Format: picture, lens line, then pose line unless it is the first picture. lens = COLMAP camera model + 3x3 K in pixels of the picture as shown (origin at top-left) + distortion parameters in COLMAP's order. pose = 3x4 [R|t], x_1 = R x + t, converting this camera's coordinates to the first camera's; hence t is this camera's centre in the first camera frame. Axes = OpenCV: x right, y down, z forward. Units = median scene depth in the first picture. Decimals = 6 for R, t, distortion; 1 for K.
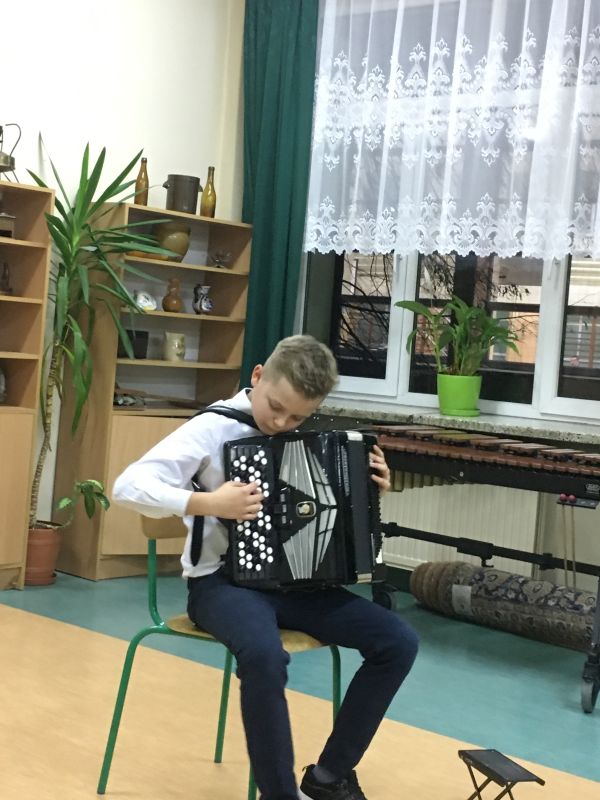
lens RADIAL K [[1343.0, 0, 300.0], [0, 1343.0, 400.0], [0, 0, 1]] dist [0.064322, 0.045145]
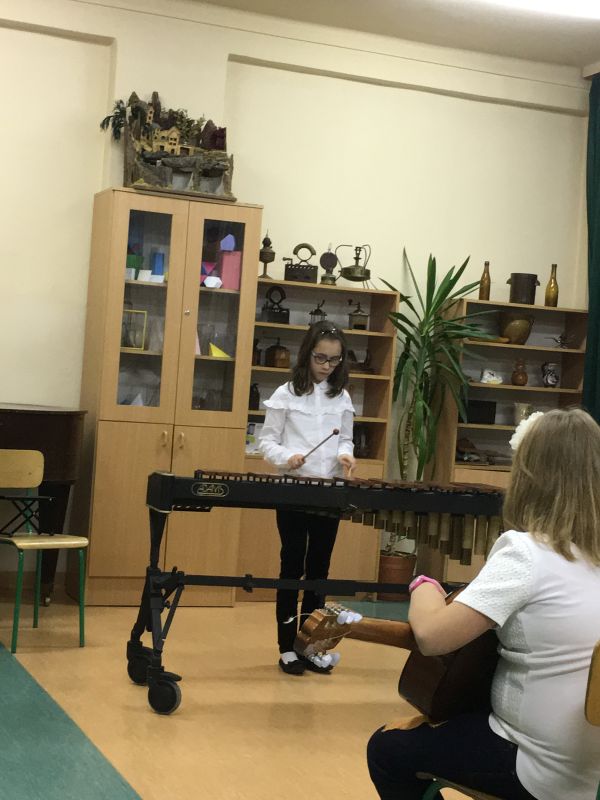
lens RADIAL K [[1392.0, 0, 300.0], [0, 1392.0, 400.0], [0, 0, 1]] dist [0.057049, 0.064094]
pose [[0.883906, -0.013877, -0.467459, 0.330858], [-0.018760, 0.997703, -0.065091, 0.034019], [0.467288, 0.066304, 0.881615, -0.202358]]
